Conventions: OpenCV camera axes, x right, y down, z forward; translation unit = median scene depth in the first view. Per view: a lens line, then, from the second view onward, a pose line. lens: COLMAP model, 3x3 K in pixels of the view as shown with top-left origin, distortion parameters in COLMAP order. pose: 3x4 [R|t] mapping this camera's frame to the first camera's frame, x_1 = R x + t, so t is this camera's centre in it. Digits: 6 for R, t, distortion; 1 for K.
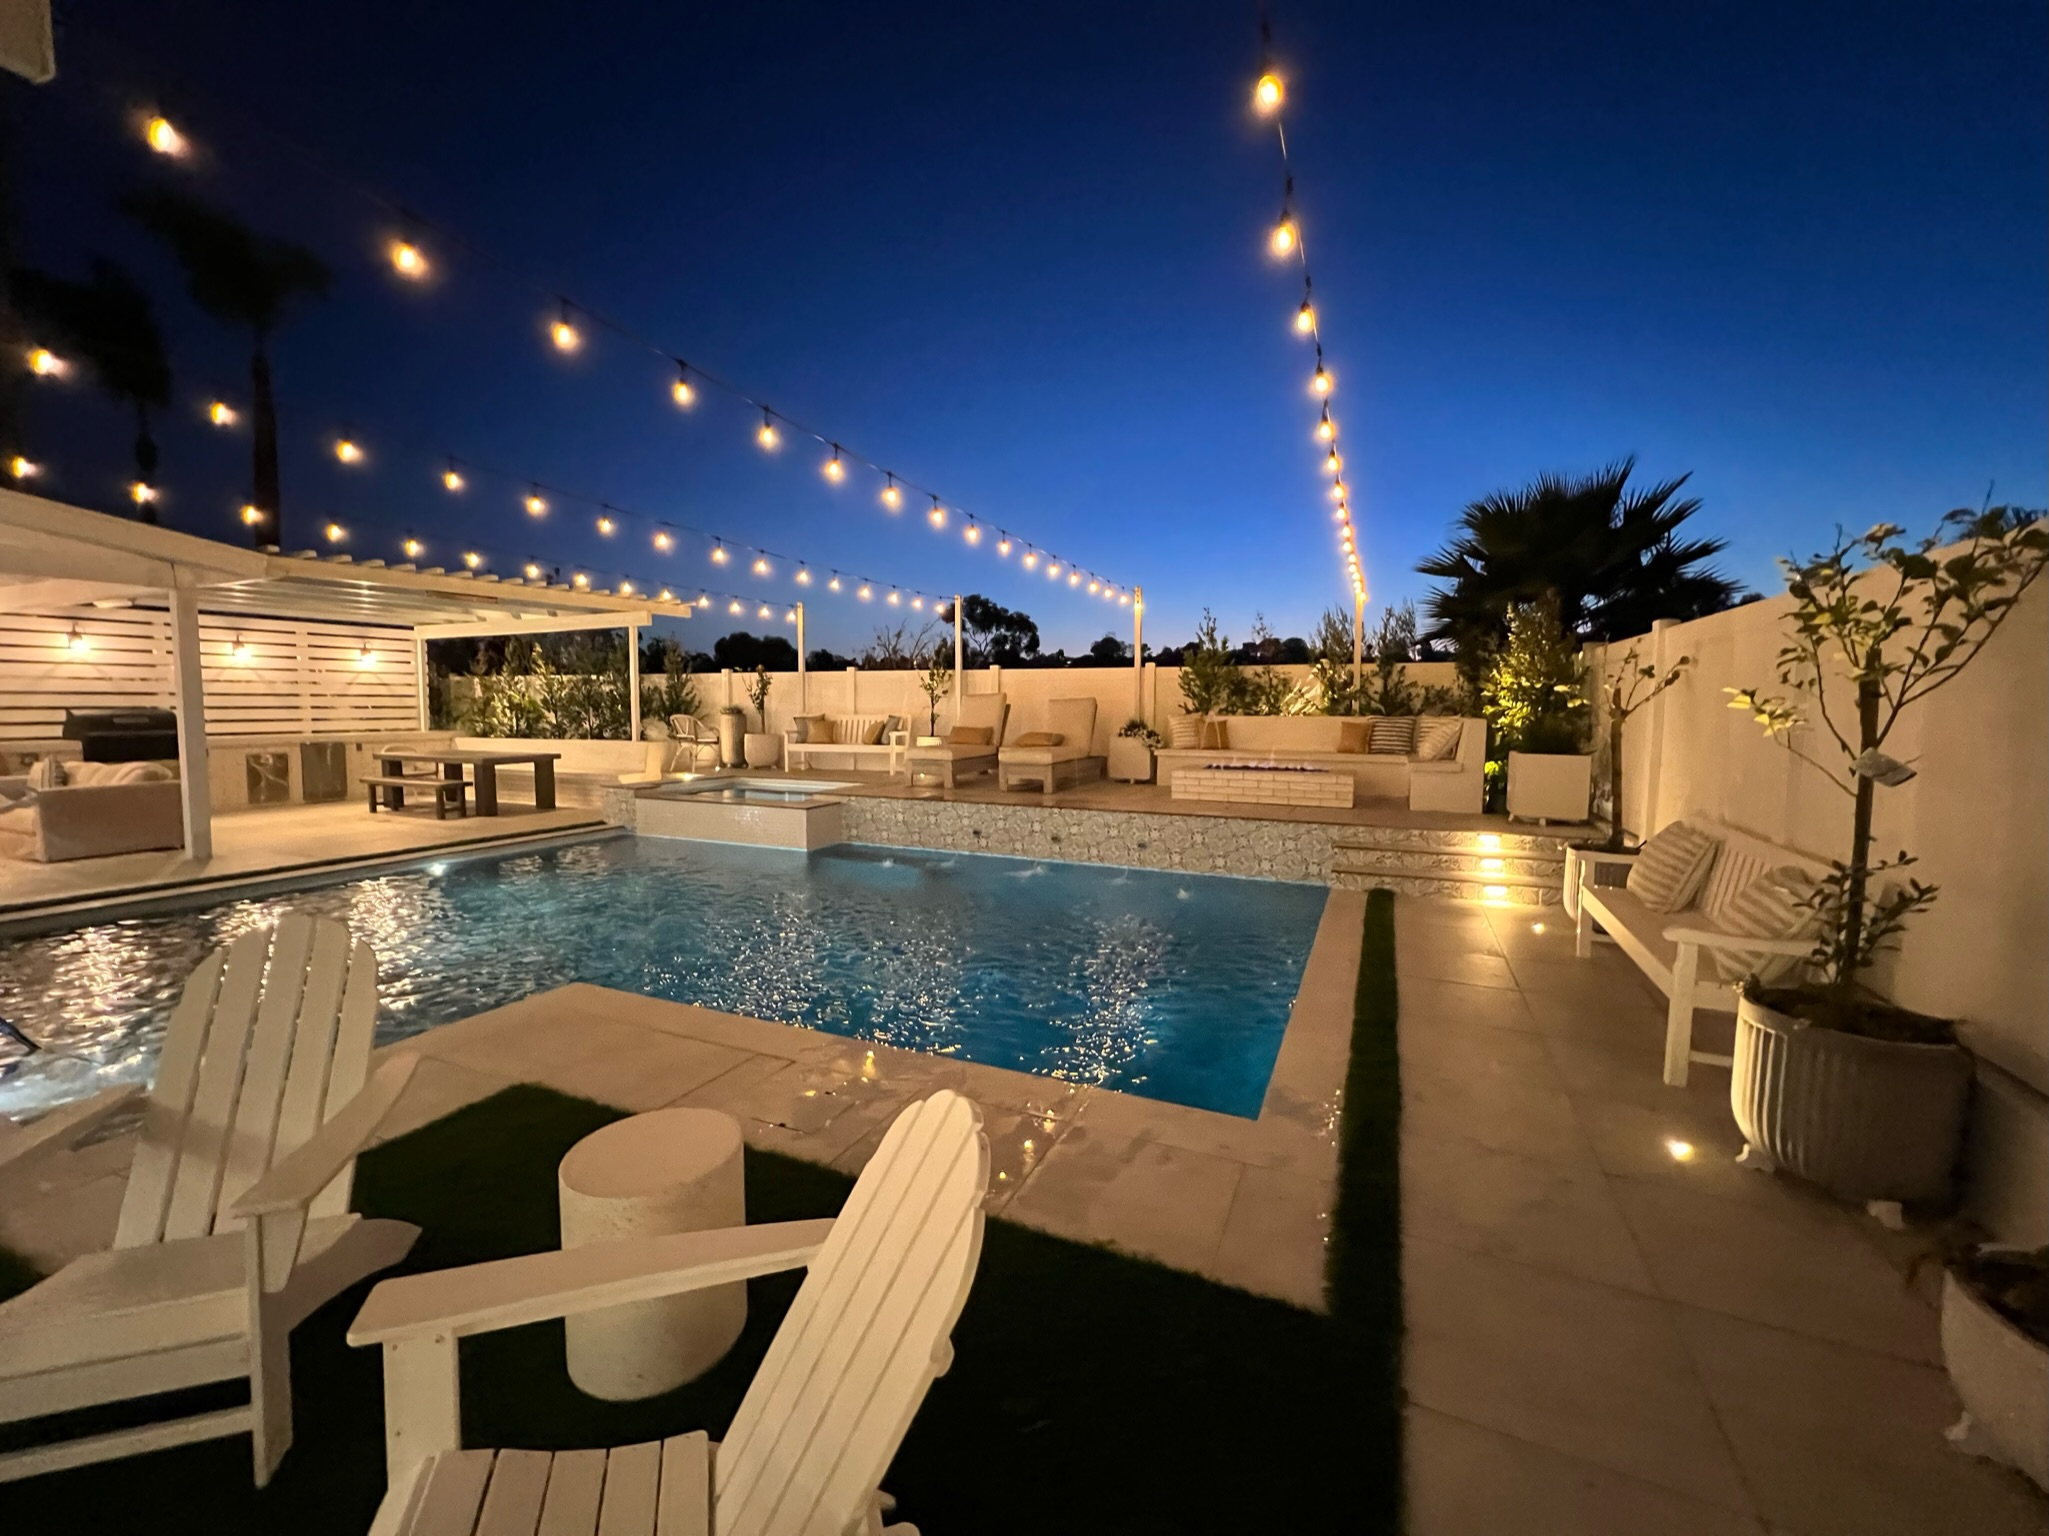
lens RADIAL K [[823.6, 0, 1024.5], [0, 823.6, 768.0], [0, 0, 1]] dist [-0.000382, -0.000050]
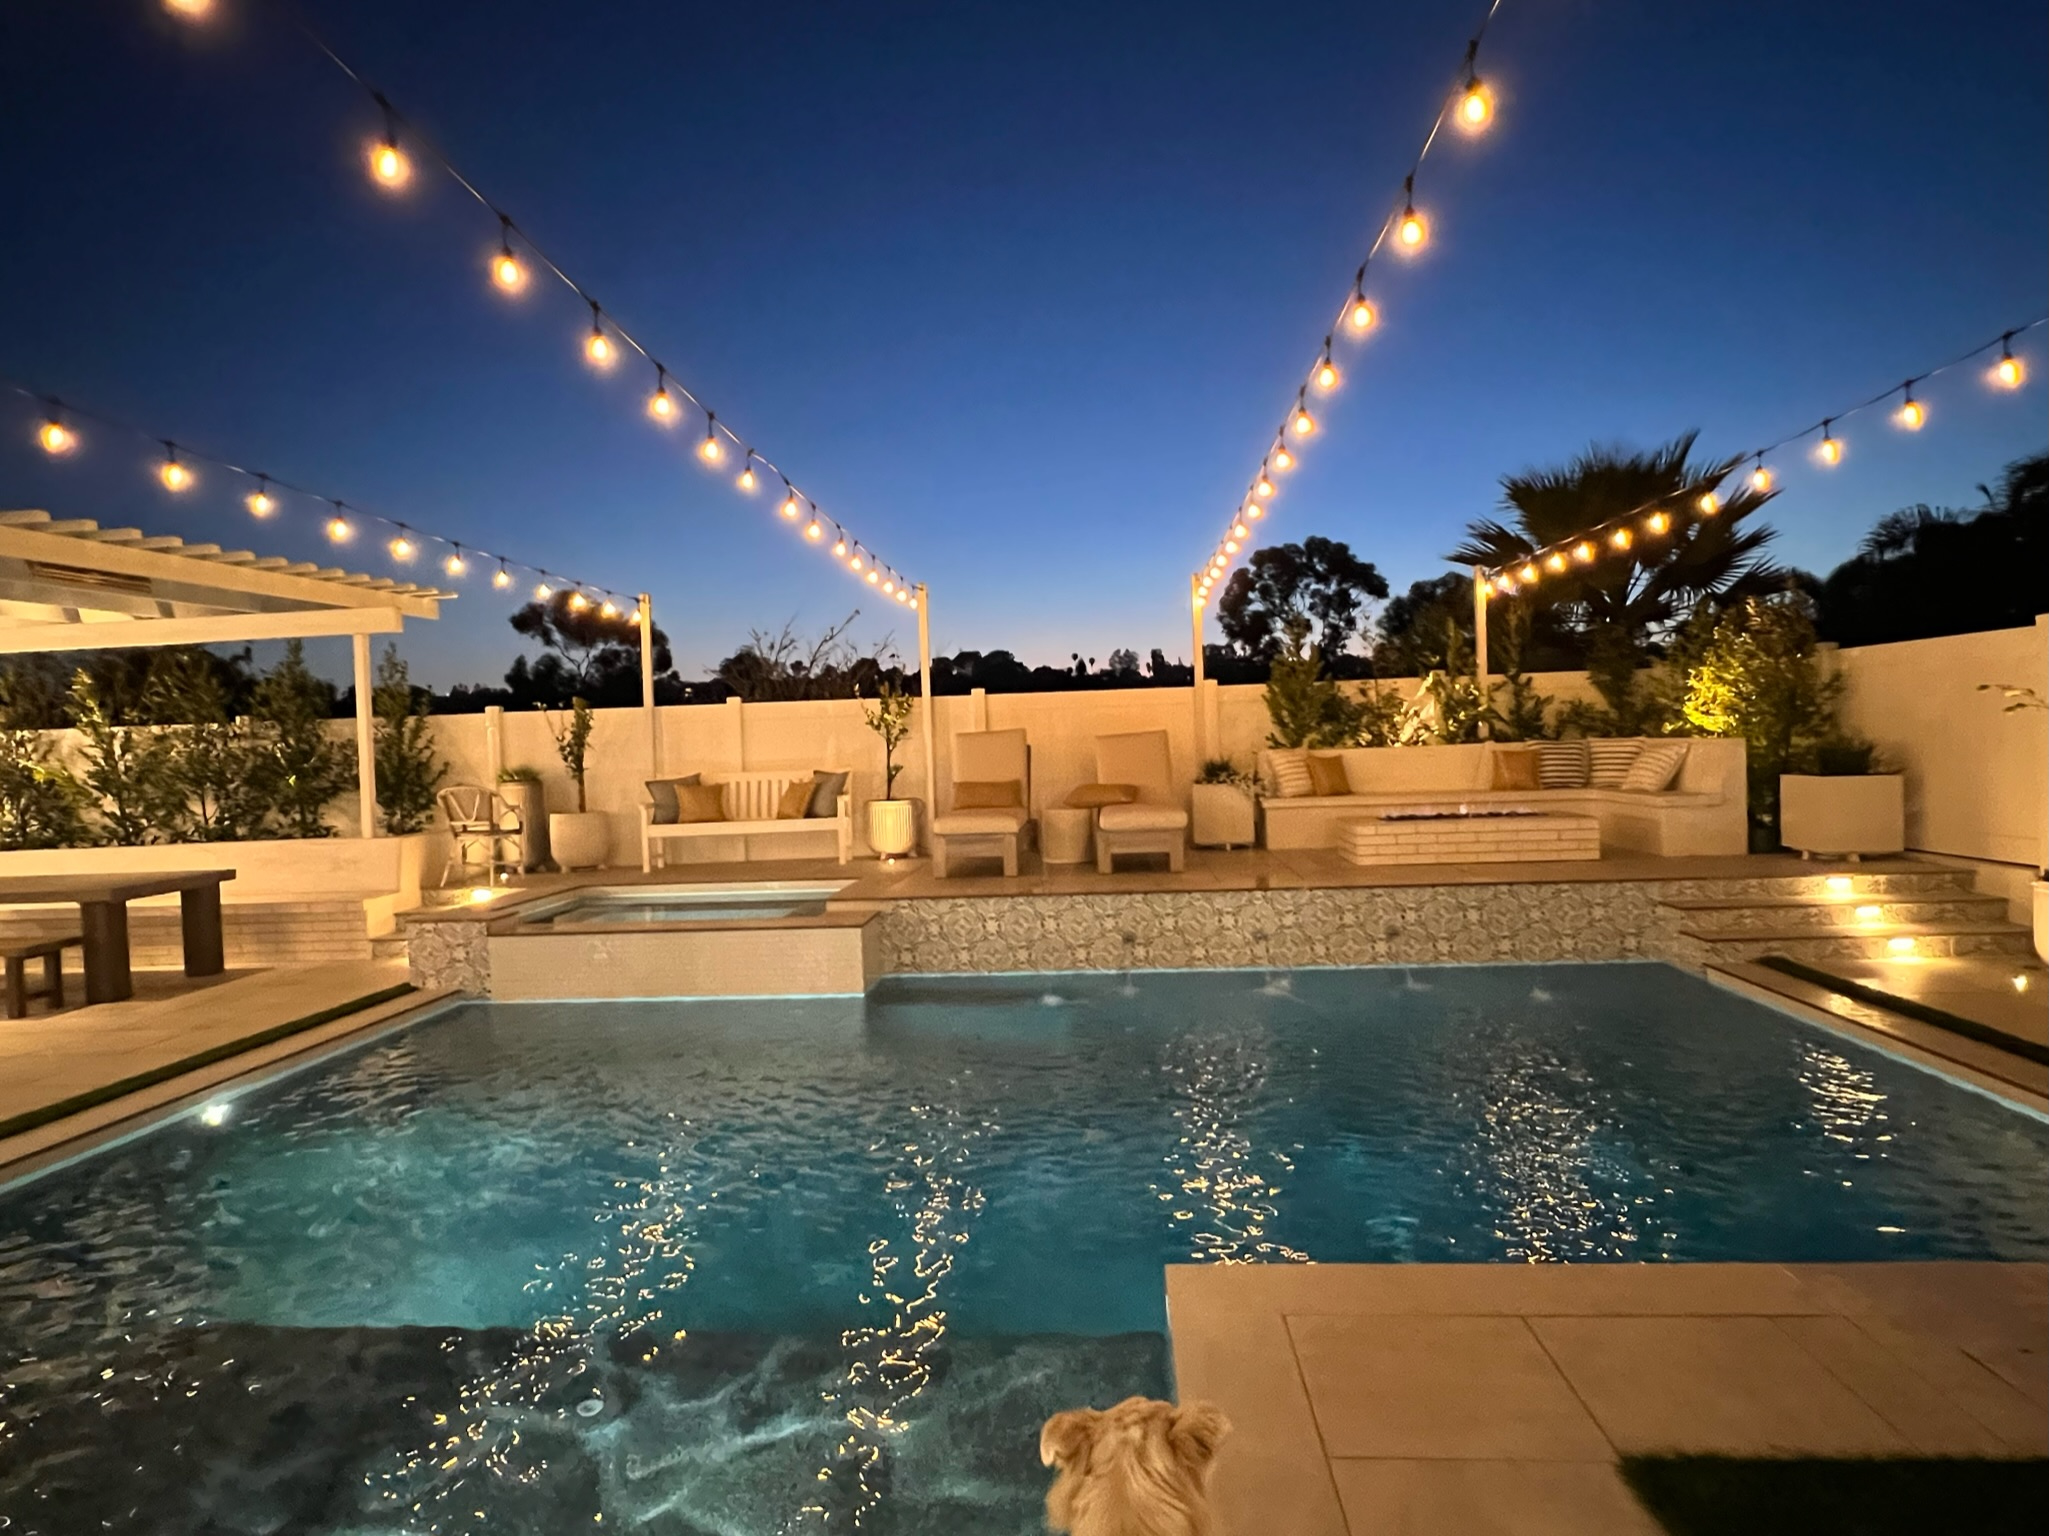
lens RADIAL K [[1161.8, 0, 1024.5], [0, 1161.8, 768.0], [0, 0, 1]] dist [0.000677, 0.000193]
pose [[0.938805, -0.045206, 0.341471, -0.337269], [0.064766, 0.996835, -0.046094, -0.015117], [-0.338306, 0.065389, 0.938761, 0.110690]]
